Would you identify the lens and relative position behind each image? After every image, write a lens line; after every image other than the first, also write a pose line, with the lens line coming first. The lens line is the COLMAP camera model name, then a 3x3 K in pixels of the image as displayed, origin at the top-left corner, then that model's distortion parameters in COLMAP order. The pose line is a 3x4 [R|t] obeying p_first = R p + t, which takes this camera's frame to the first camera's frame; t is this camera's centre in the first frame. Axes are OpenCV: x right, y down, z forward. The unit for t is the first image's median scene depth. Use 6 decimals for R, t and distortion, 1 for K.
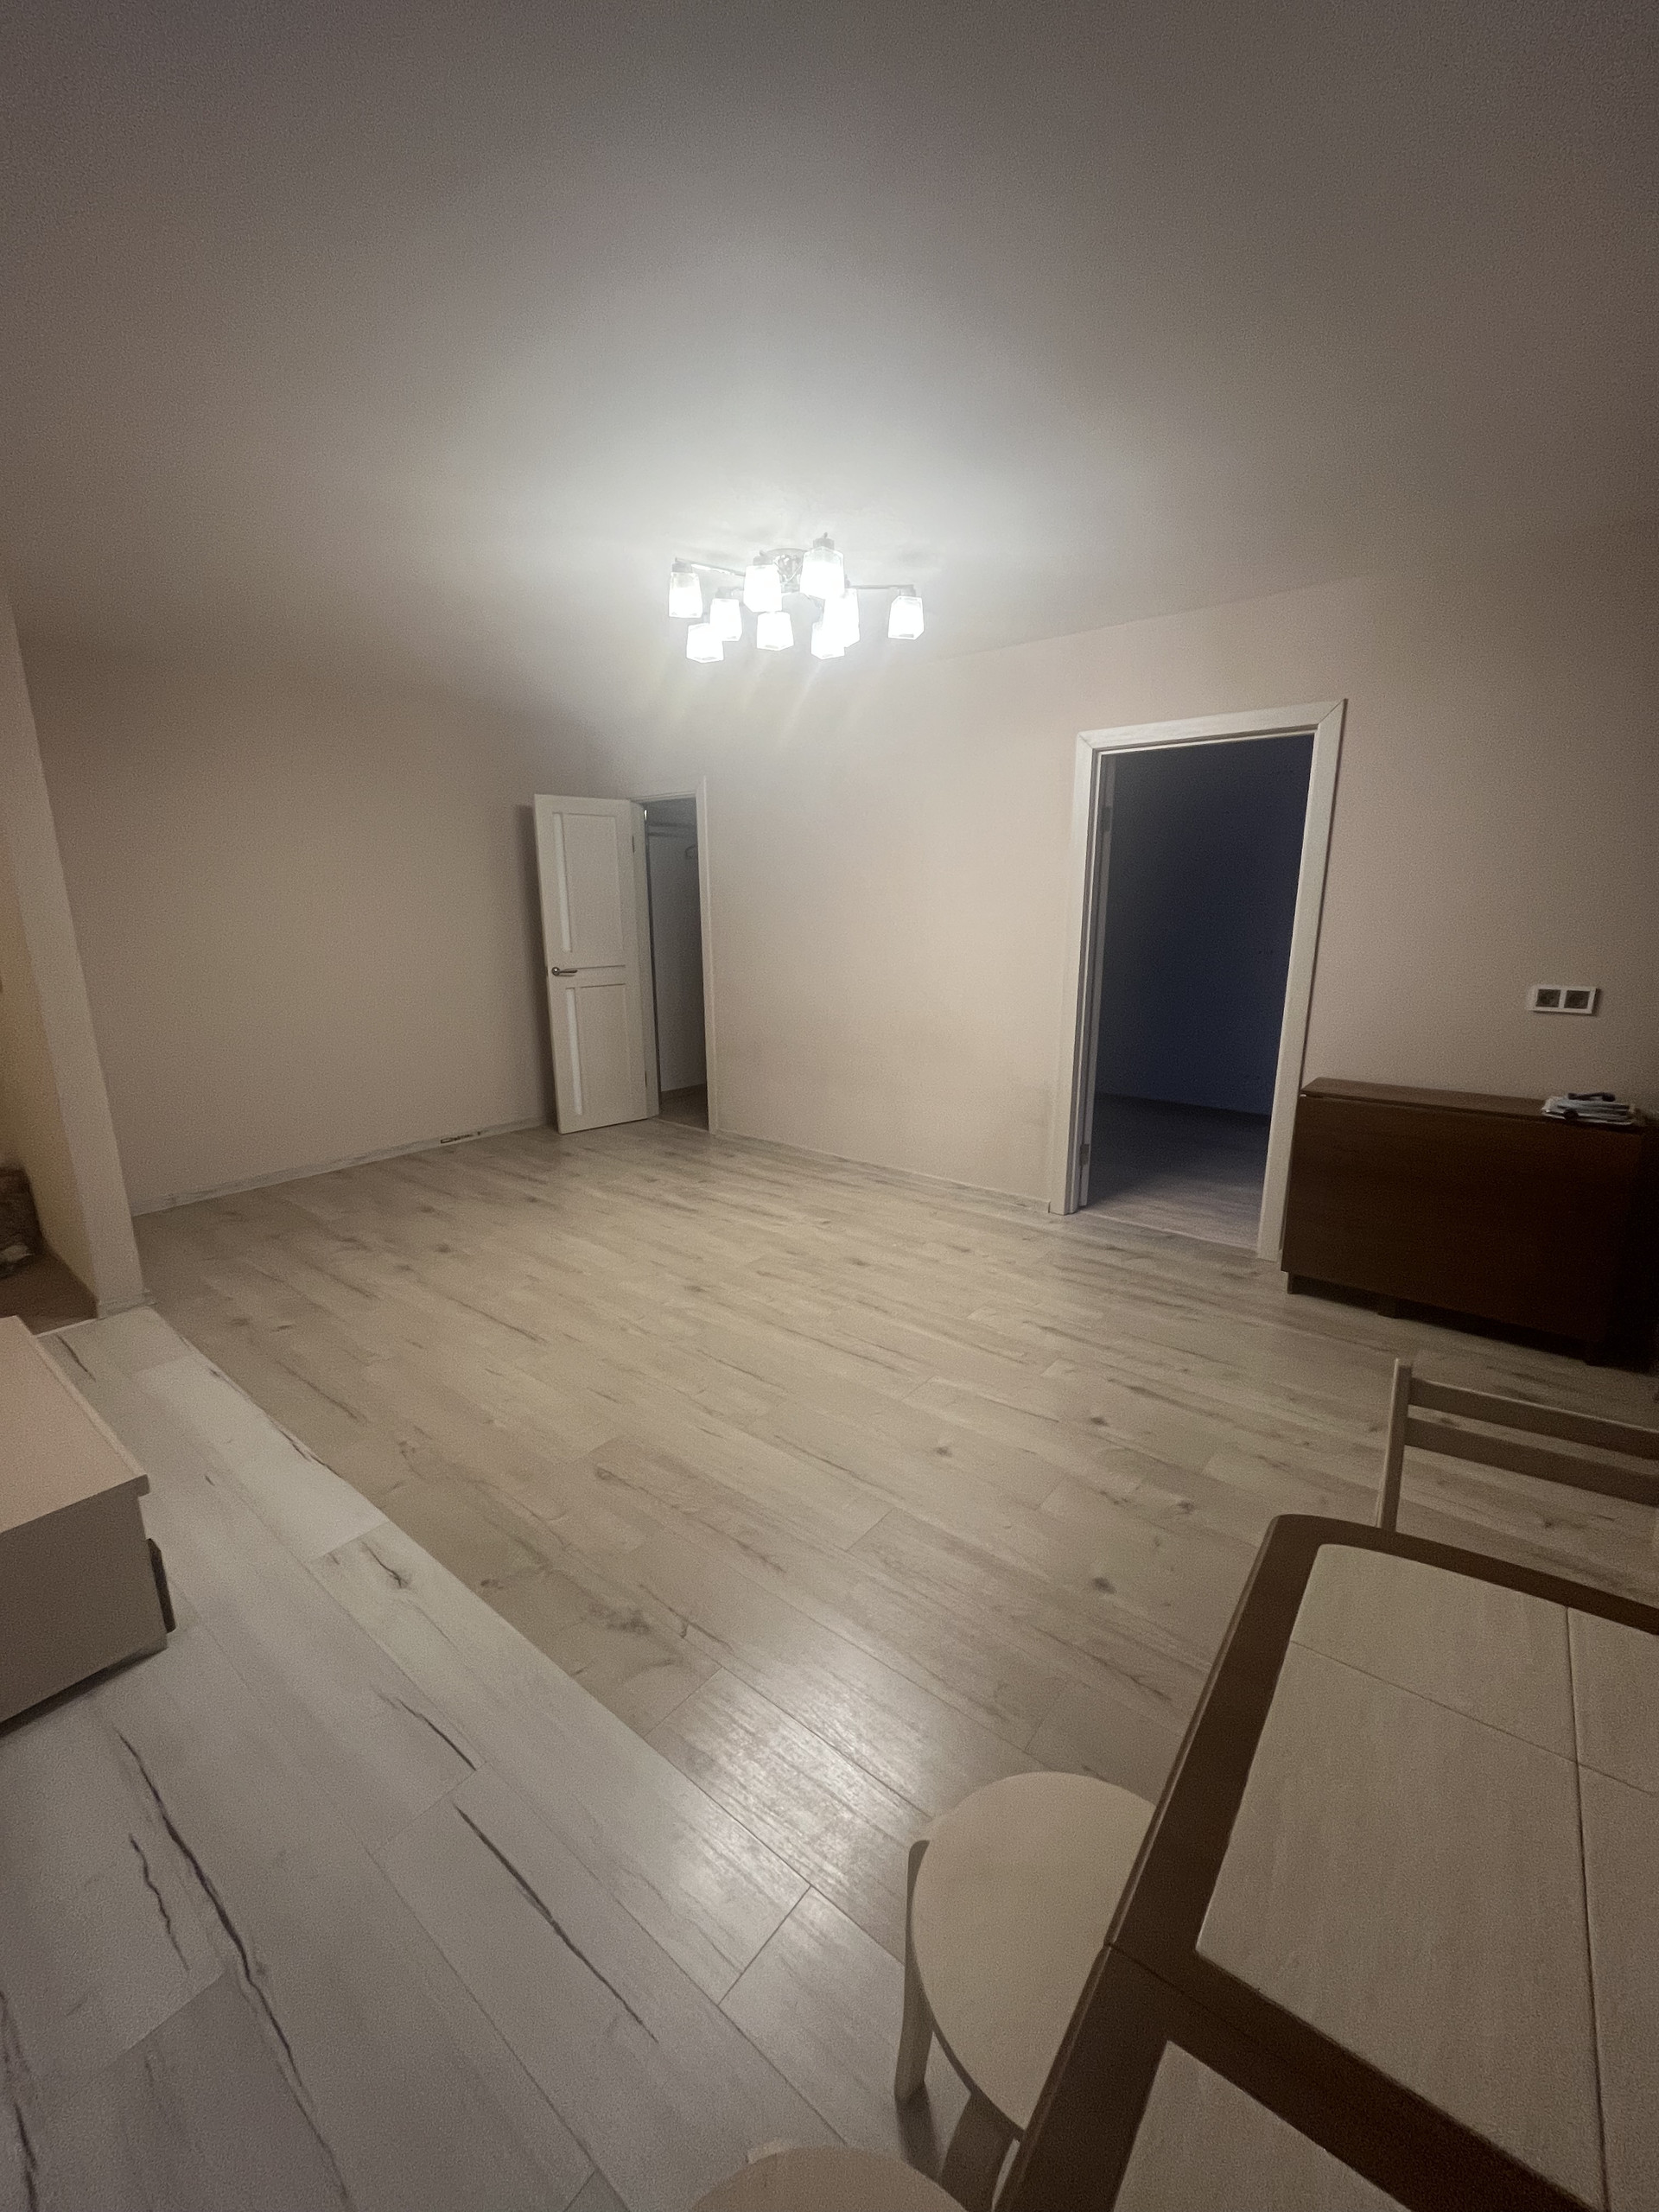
lens RADIAL K [[889.0, 0, 833.8], [0, 889.0, 1103.4], [0, 0, 1]] dist [-0.000450, -0.000032]
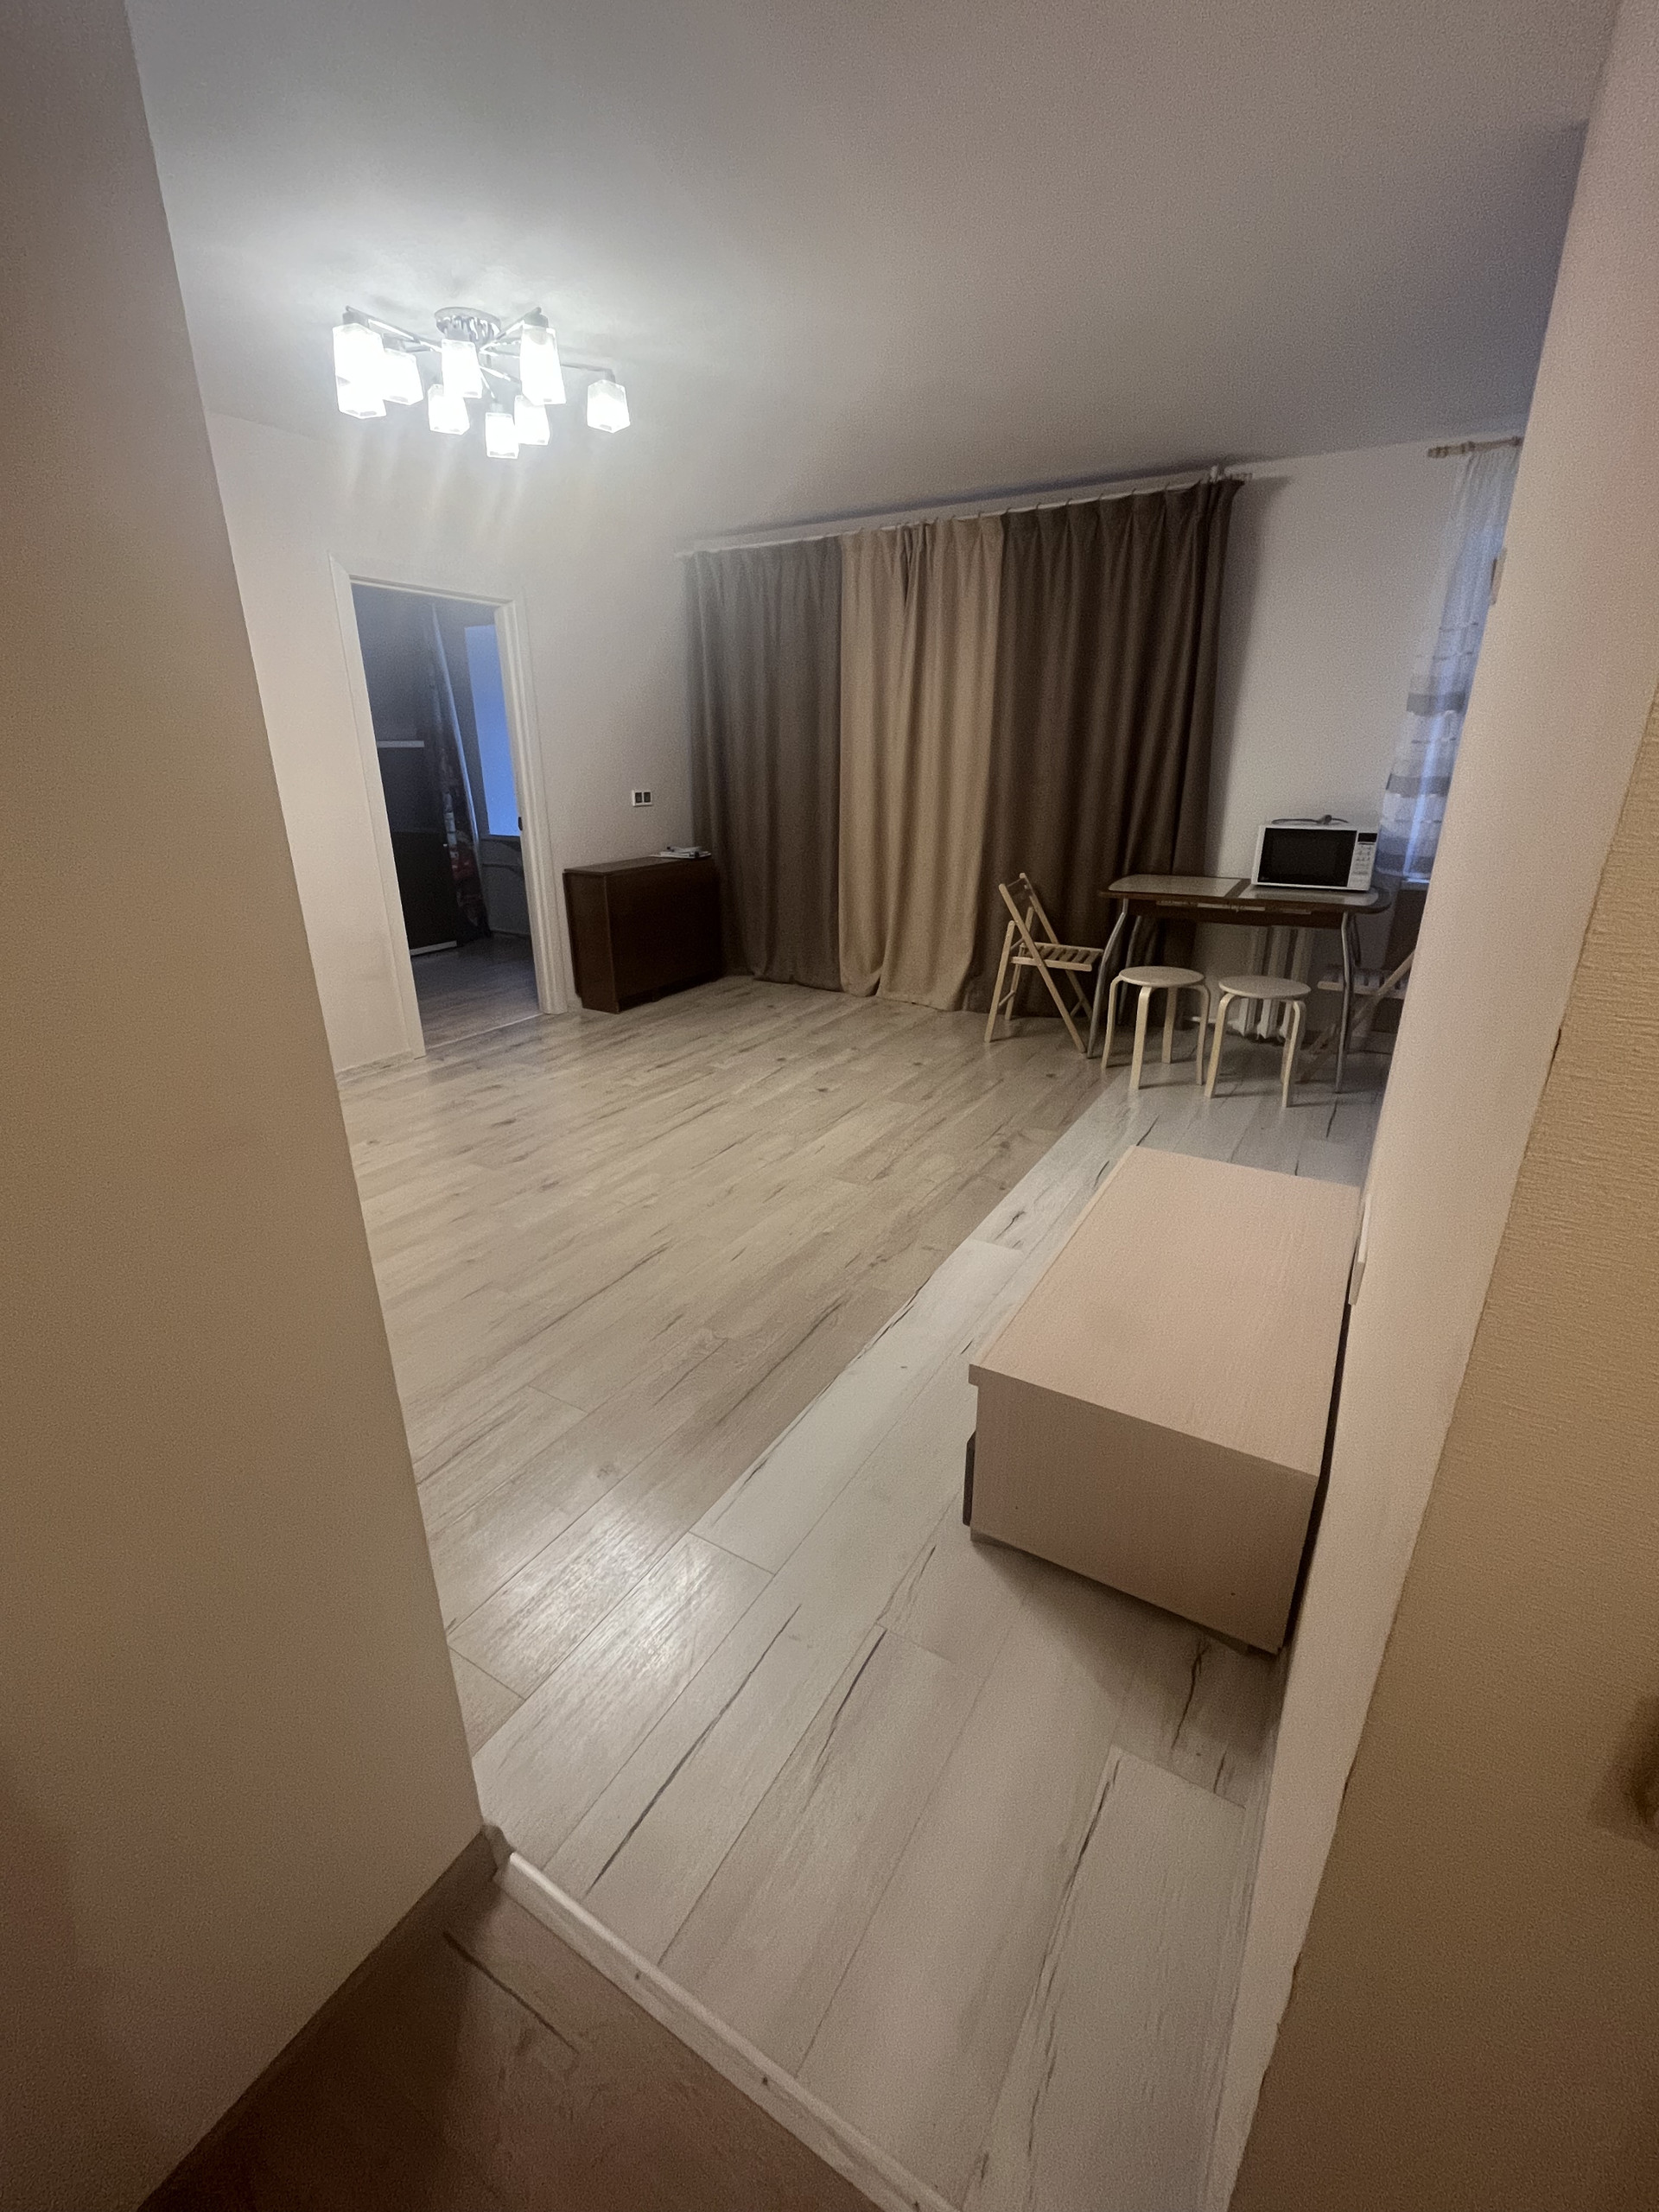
lens RADIAL K [[889.0, 0, 836.4], [0, 889.0, 1108.6], [0, 0, 1]] dist [-0.000450, -0.000032]
pose [[-0.121111, -0.364308, 0.923370, -1.067789], [0.226336, 0.895578, 0.383030, -0.147137], [-0.966491, 0.255381, -0.026008, 0.793145]]
